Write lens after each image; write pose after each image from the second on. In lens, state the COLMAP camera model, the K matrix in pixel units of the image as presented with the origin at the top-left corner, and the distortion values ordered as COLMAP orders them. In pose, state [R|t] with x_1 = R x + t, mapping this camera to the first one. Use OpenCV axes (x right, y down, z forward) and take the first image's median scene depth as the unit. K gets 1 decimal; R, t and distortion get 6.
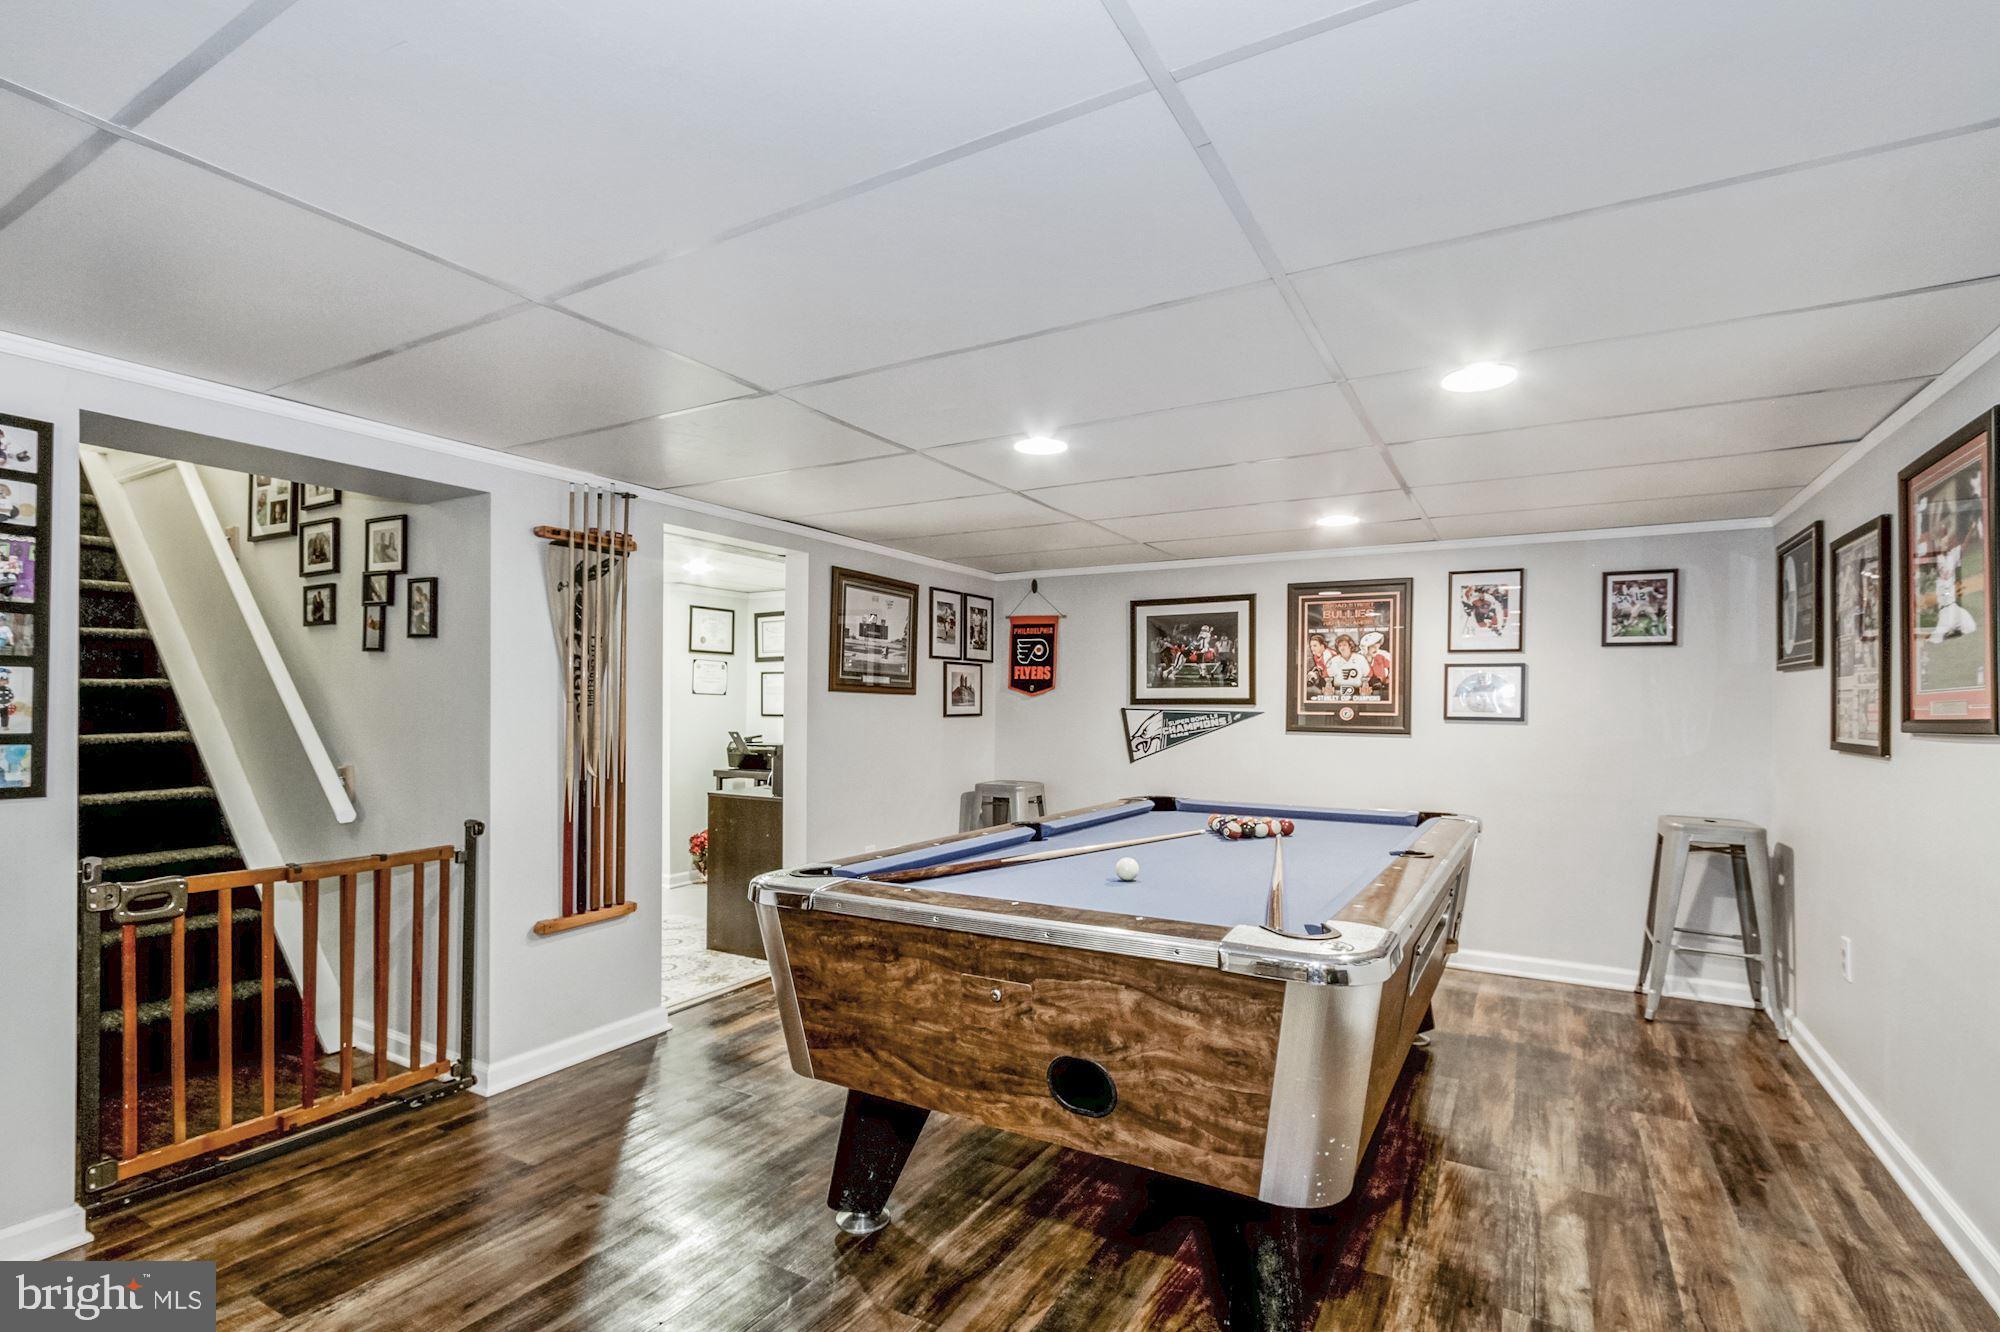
lens RADIAL K [[924.9, 0, 994.2], [0, 924.9, 686.9], [0, 0, 1]] dist [0.002806, 0.001579]
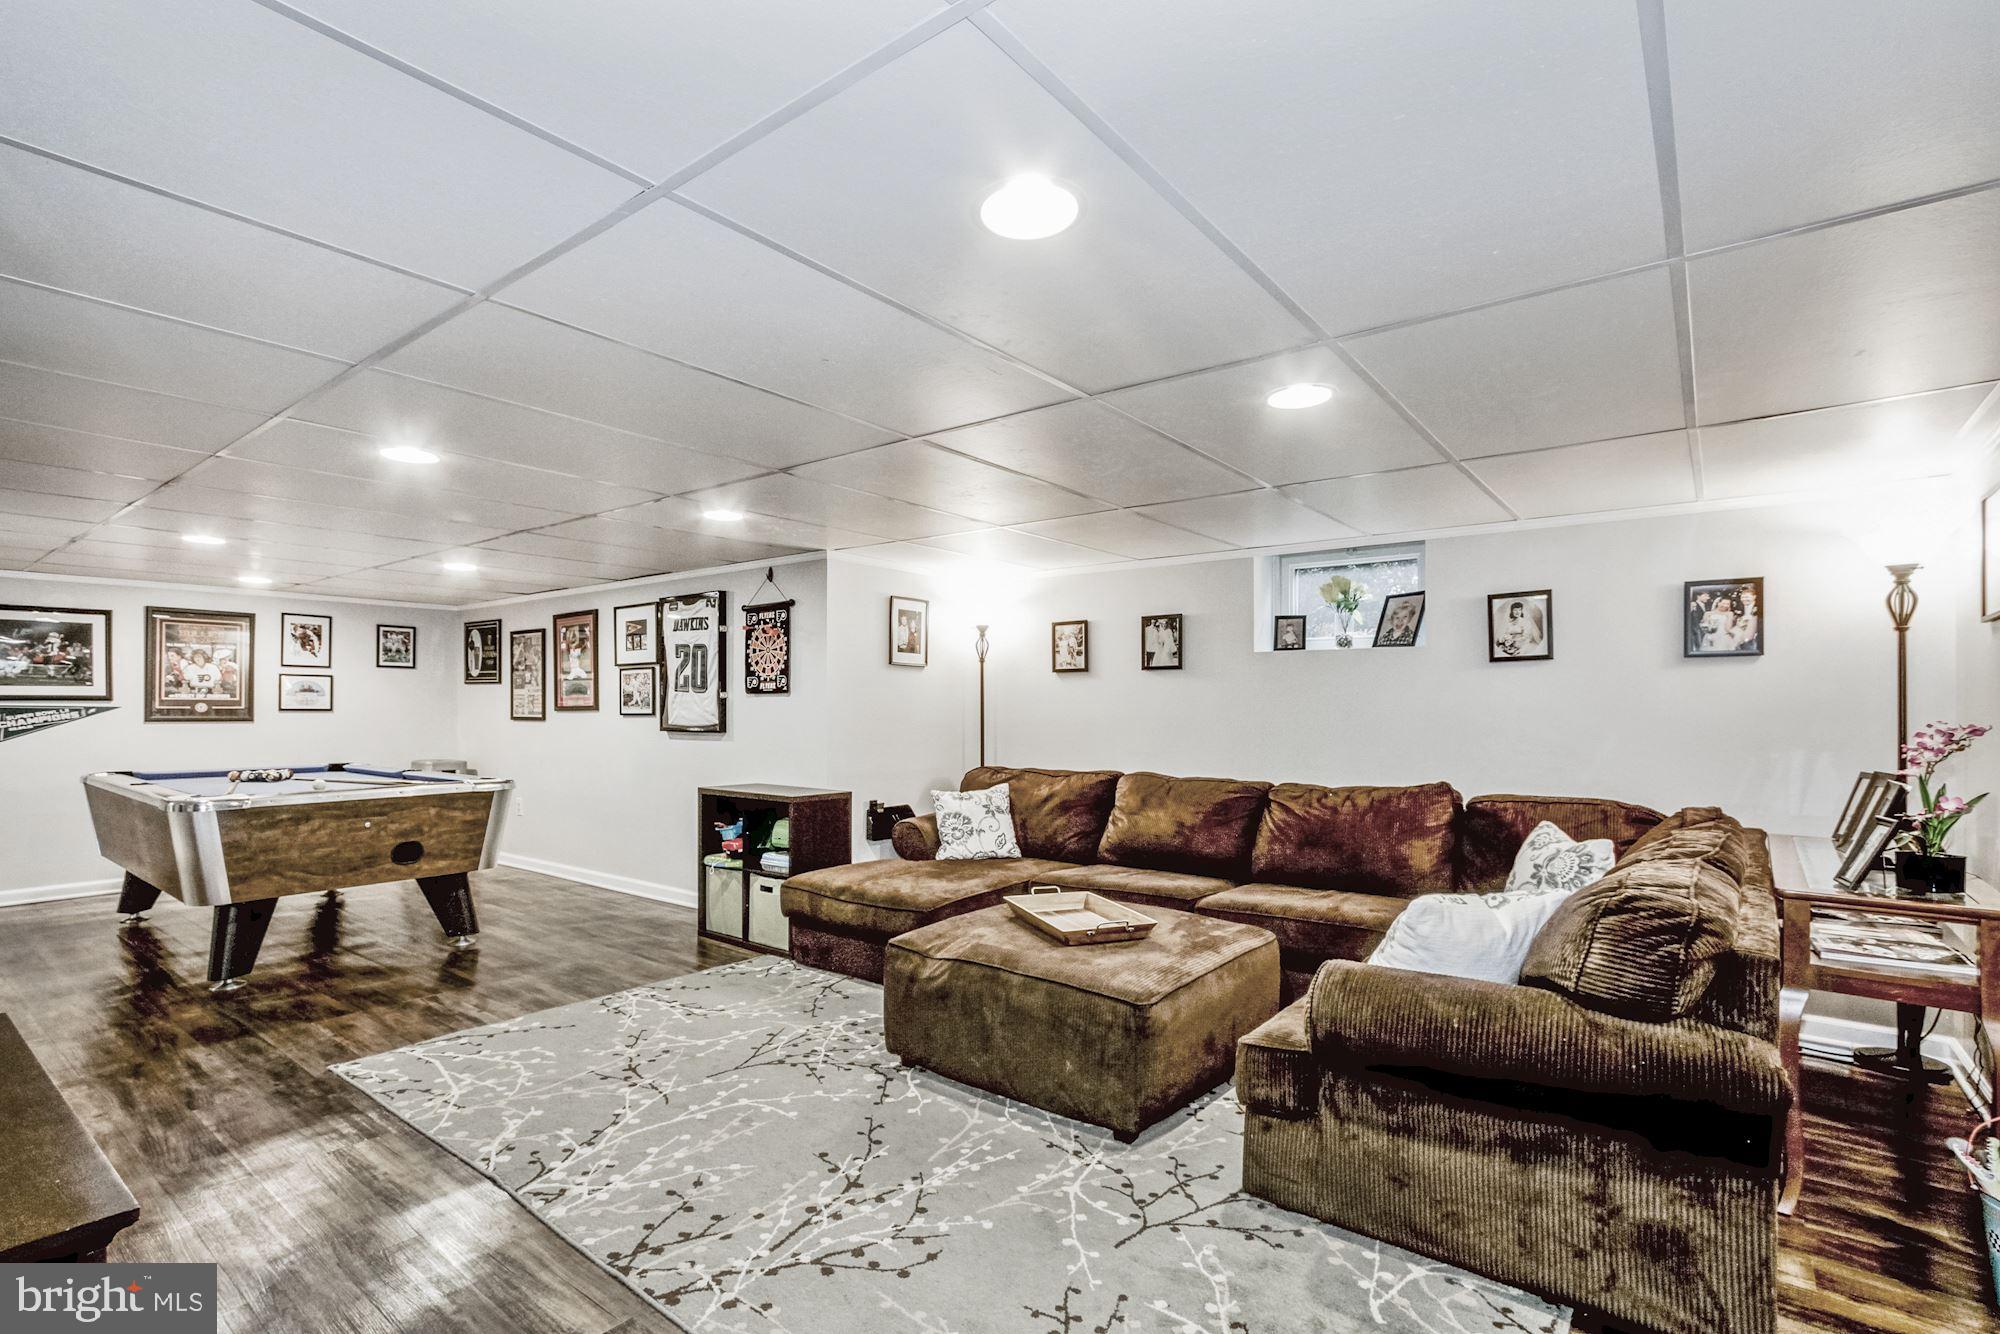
lens RADIAL K [[924.9, 0, 994.2], [0, 924.9, 687.9], [0, 0, 1]] dist [0.002806, 0.001579]
pose [[0.127043, 0.012474, 0.991819, -0.832208], [-0.017865, 0.999787, -0.010285, -0.006503], [-0.991736, -0.016412, 0.127239, -0.336102]]
